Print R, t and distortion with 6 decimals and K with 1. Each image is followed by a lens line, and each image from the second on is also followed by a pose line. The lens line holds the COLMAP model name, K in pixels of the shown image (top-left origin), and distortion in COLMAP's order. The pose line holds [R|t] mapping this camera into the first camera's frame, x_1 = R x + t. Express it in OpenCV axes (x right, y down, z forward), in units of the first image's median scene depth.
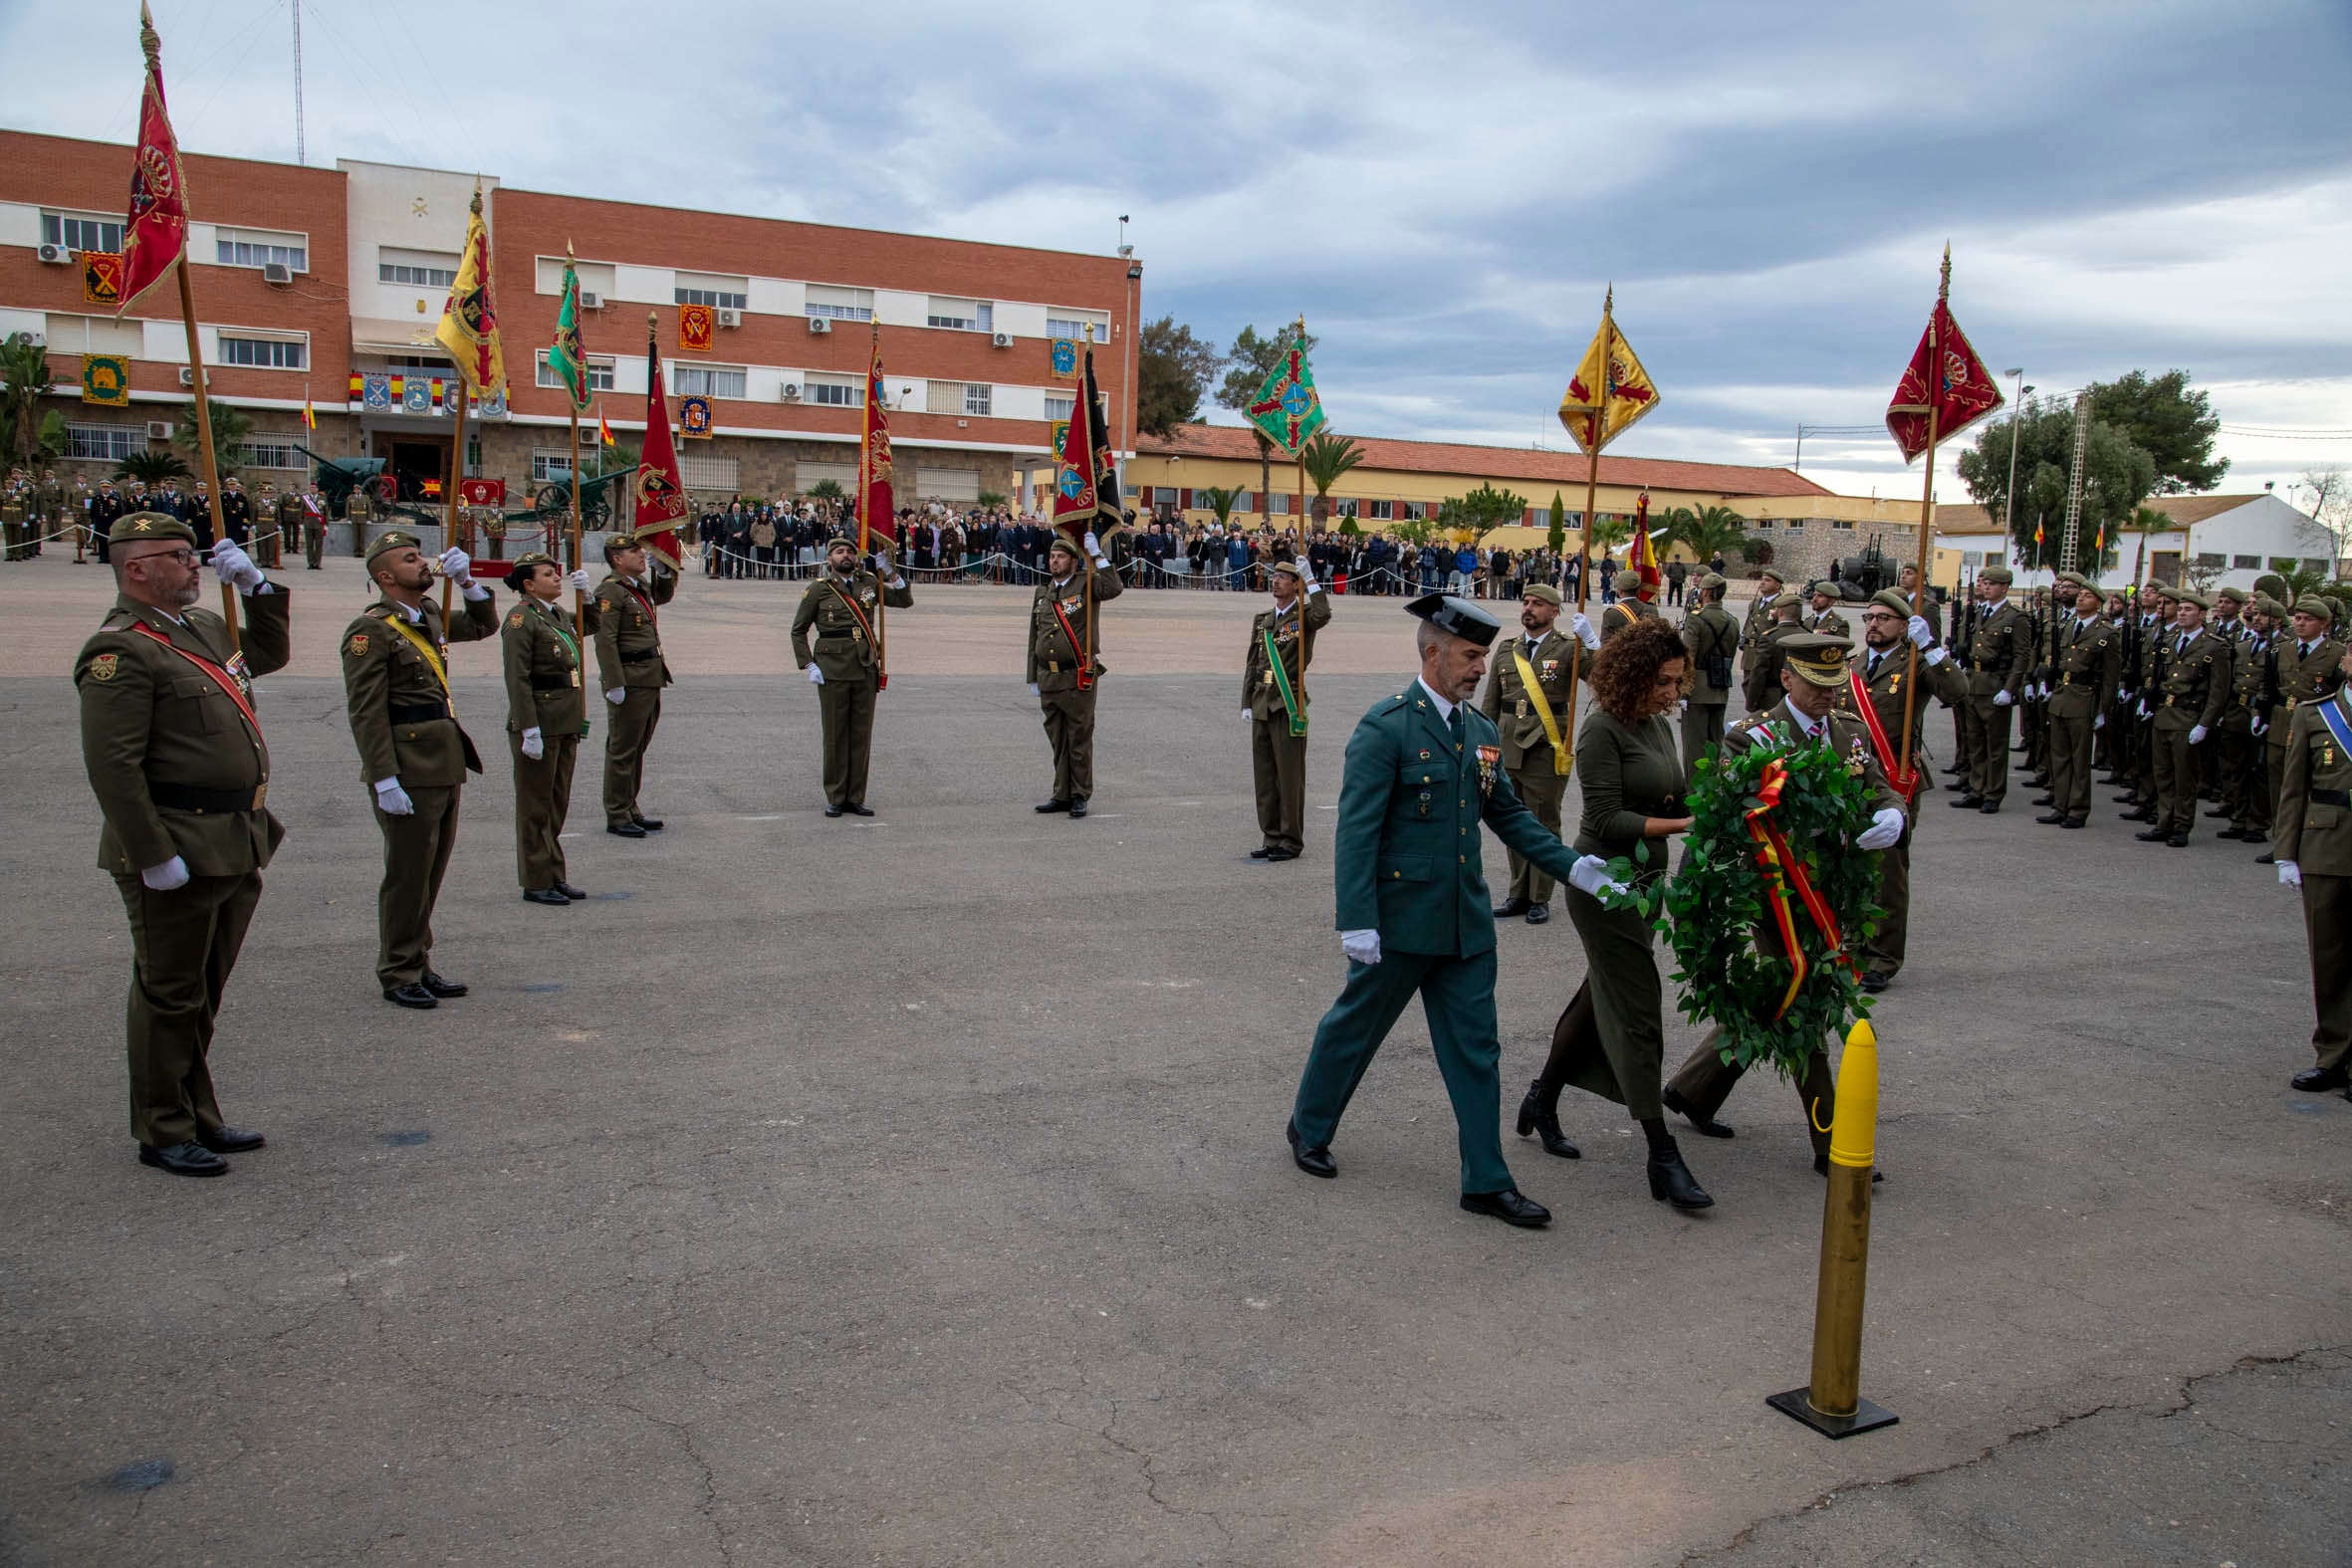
lens RADIAL K [[1788.2, 0, 1157.5], [0, 1788.2, 759.9], [0, 0, 1]] dist [-0.060493, 0.072033]
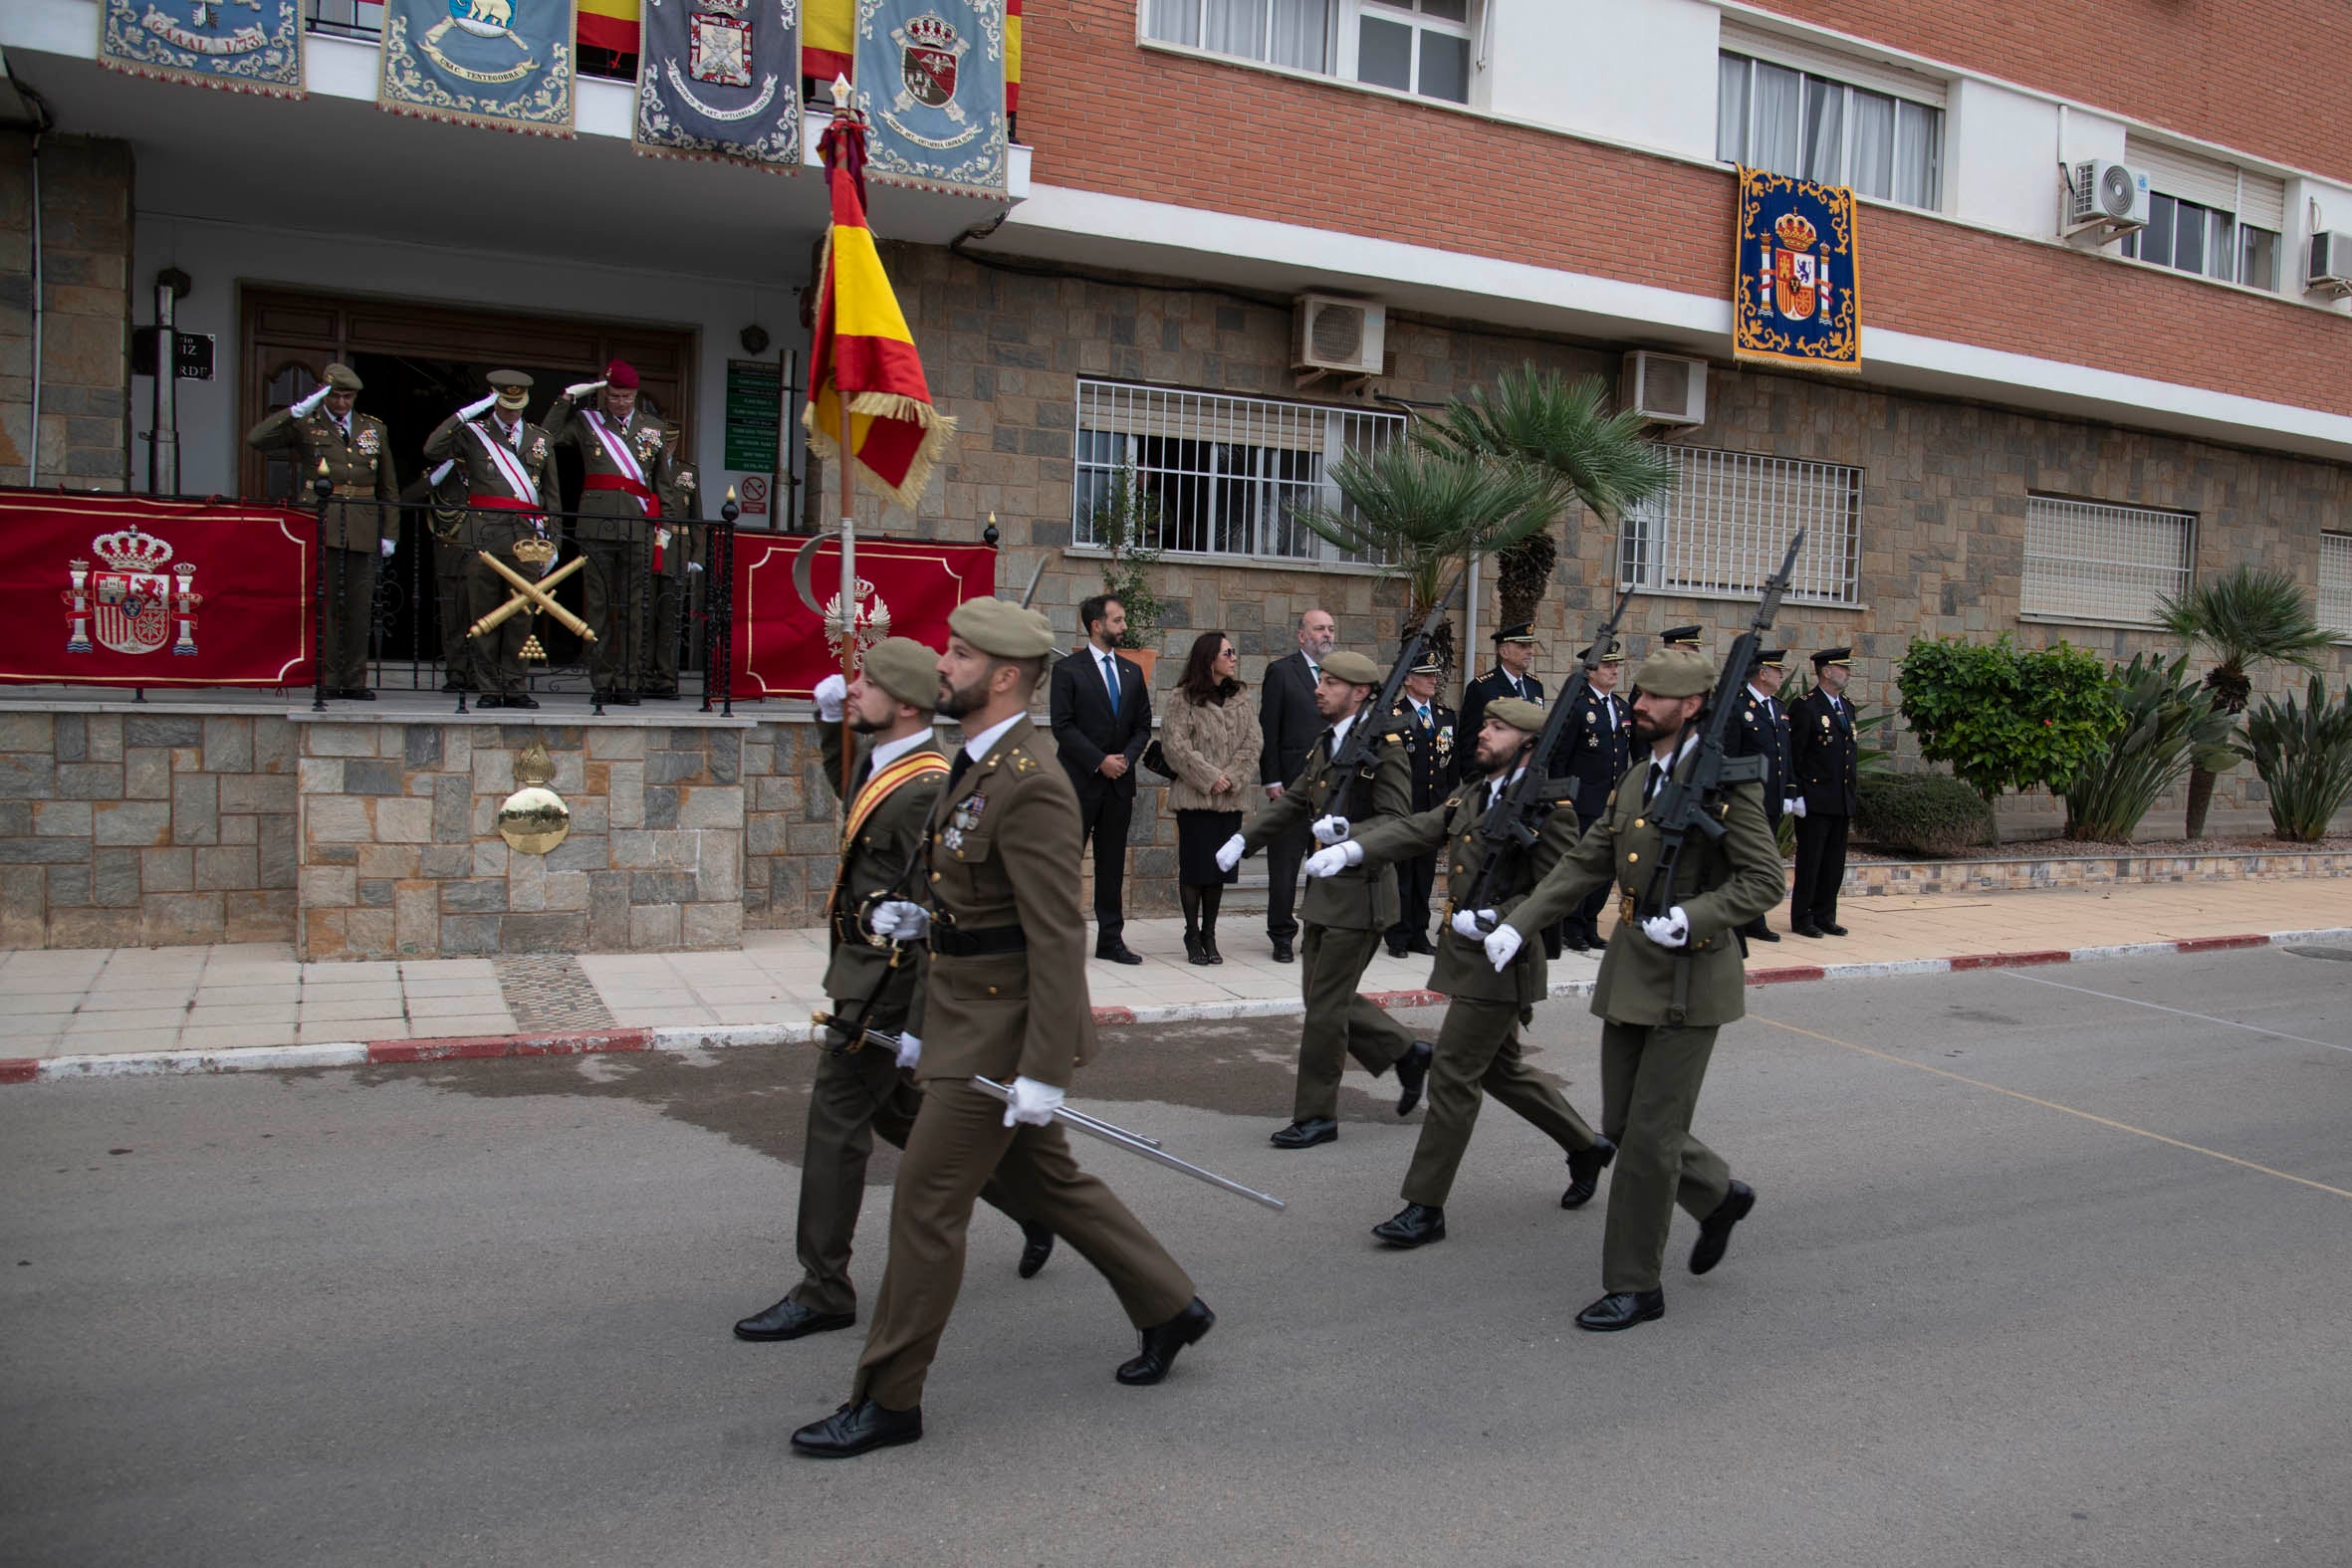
lens RADIAL K [[1819.7, 0, 1314.0], [0, 1819.7, 780.7], [0, 0, 1]] dist [-0.110334, 0.058970]
pose [[0.999212, 0.006441, 0.039165, -0.284310], [-0.005062, 0.999367, -0.035219, -0.107379], [-0.039367, 0.034993, 0.998612, 0.686061]]
